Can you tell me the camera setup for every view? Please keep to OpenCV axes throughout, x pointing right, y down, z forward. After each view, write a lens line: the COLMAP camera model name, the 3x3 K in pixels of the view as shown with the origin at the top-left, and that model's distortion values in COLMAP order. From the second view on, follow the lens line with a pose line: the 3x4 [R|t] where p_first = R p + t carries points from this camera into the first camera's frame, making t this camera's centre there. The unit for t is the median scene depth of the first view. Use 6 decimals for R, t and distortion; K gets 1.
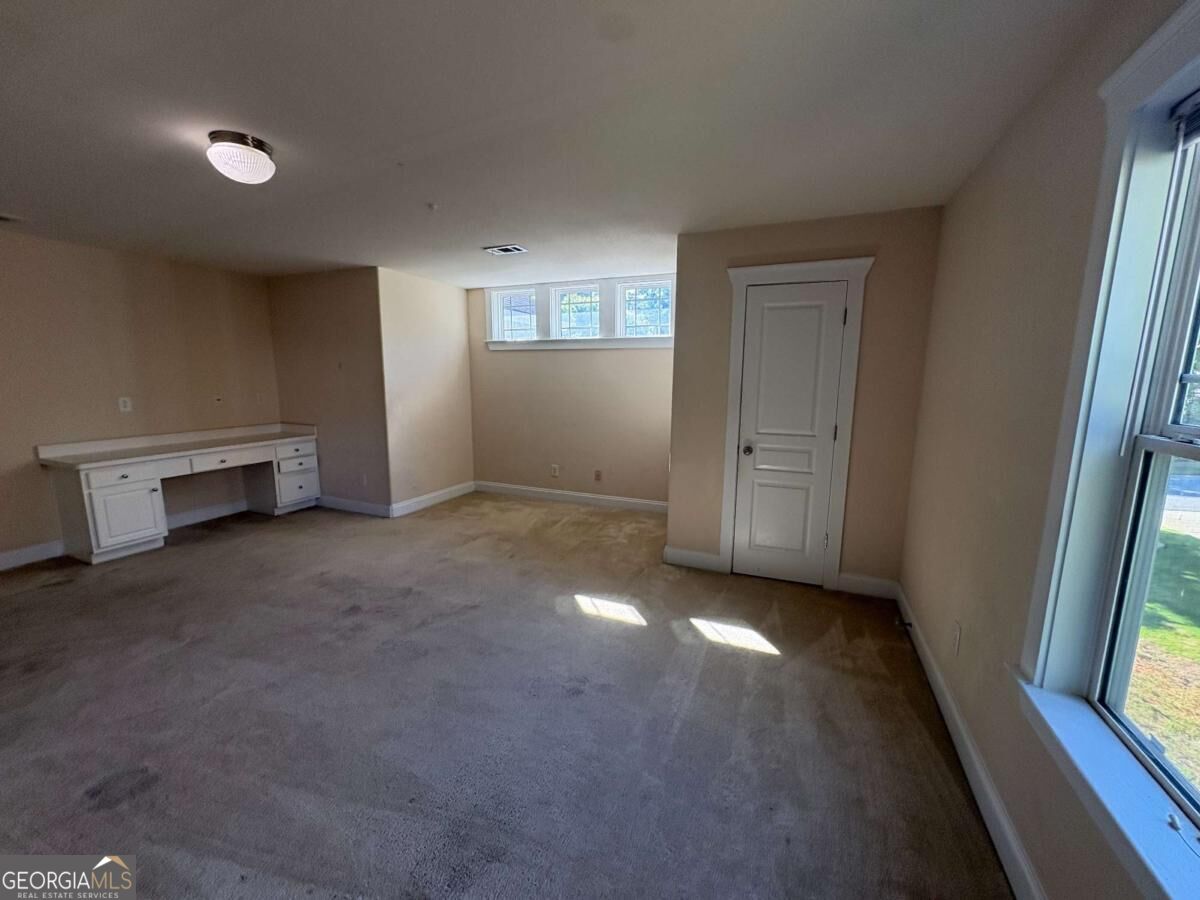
lens RADIAL K [[479.0, 0, 600.0], [0, 479.0, 450.0], [0, 0, 1]] dist [0.001587, 0.000231]
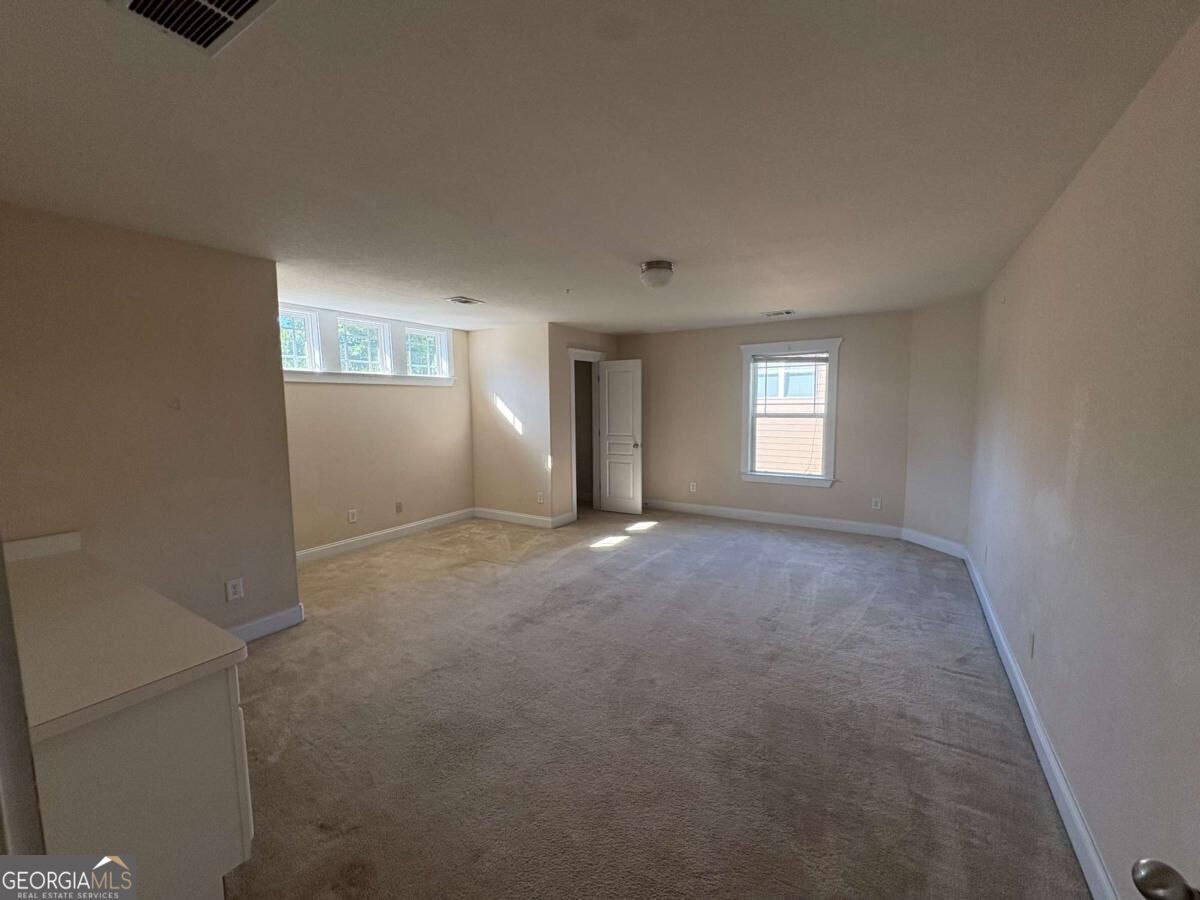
lens RADIAL K [[478.6, 0, 600.0], [0, 478.6, 450.0], [0, 0, 1]] dist [0.000173, 0.000229]
pose [[0.159014, -0.105859, 0.981585, -1.339421], [0.167368, 0.982735, 0.078870, -0.109757], [-0.972986, 0.151744, 0.173986, 0.560930]]
